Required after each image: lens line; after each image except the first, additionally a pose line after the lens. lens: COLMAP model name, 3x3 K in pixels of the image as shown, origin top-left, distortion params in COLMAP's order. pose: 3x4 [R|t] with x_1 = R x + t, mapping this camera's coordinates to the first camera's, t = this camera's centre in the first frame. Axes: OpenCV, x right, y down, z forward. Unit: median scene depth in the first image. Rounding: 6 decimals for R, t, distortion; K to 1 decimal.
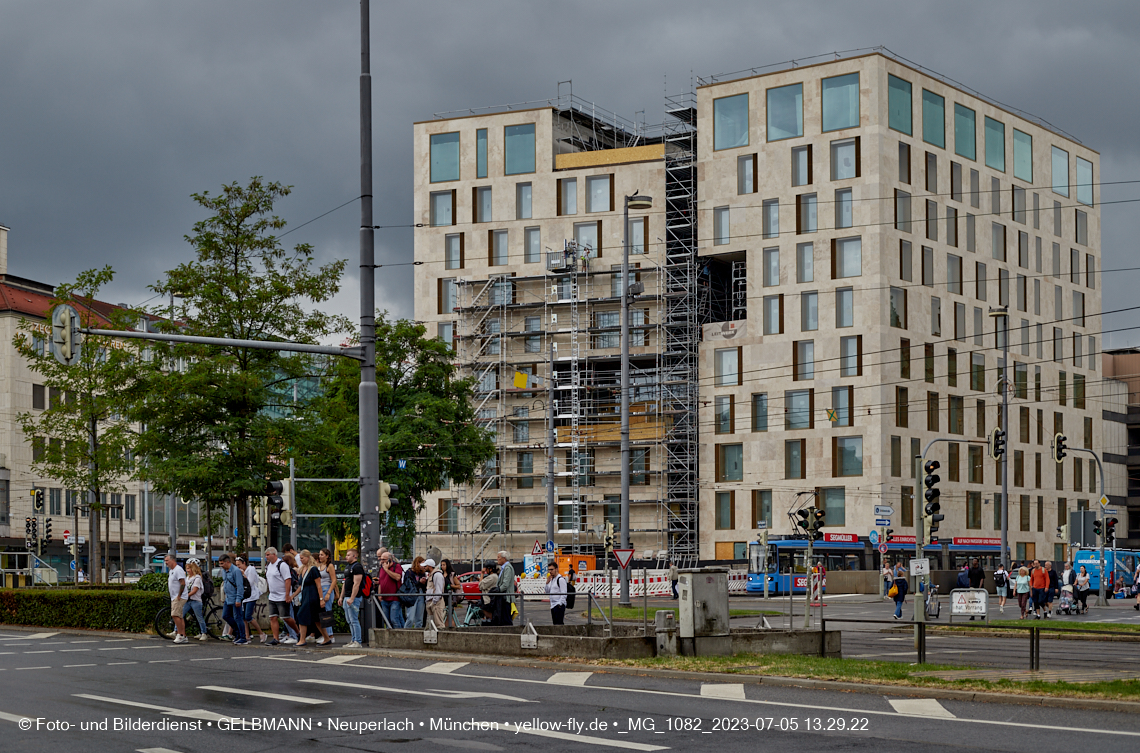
lens RADIAL K [[1665.2, 0, 593.9], [0, 1665.2, 608.3], [0, 0, 1]] dist [-0.052463, 0.012634]
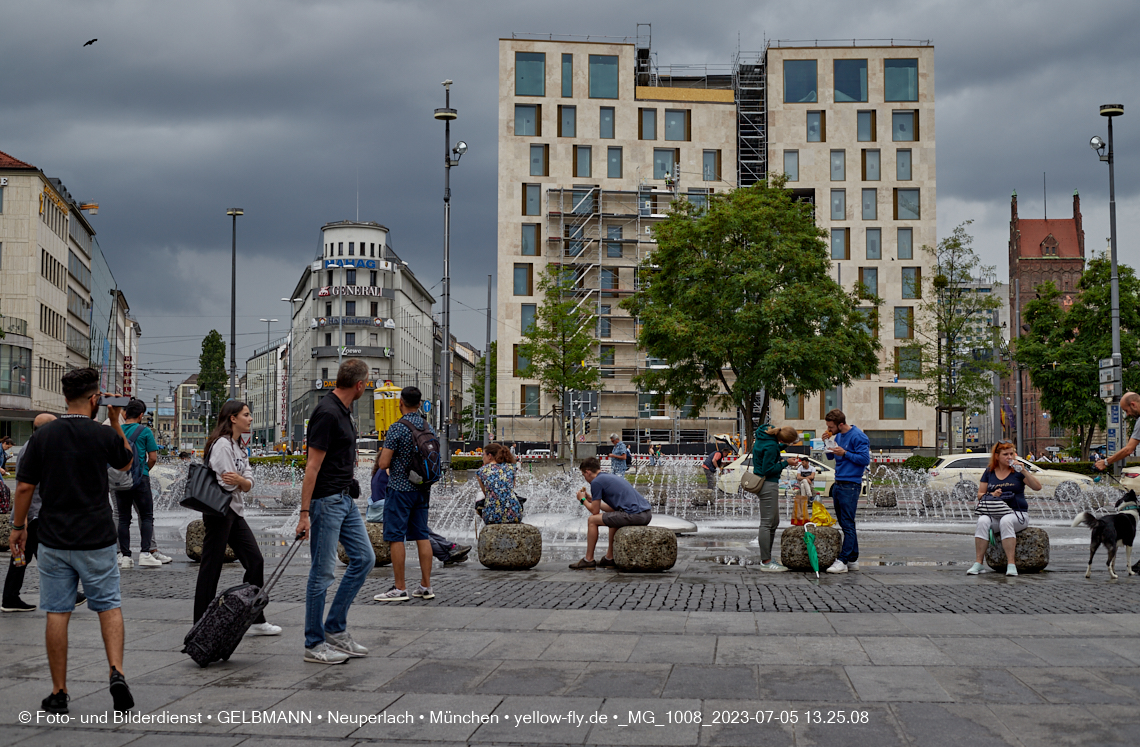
lens RADIAL K [[1666.1, 0, 573.8], [0, 1666.1, 375.2], [0, 0, 1]] dist [-0.080073, -0.017632]
pose [[0.871456, 0.035038, 0.489221, -0.636608], [-0.000138, 0.997463, -0.071193, 0.005455], [-0.490474, 0.061974, 0.869249, 0.044896]]
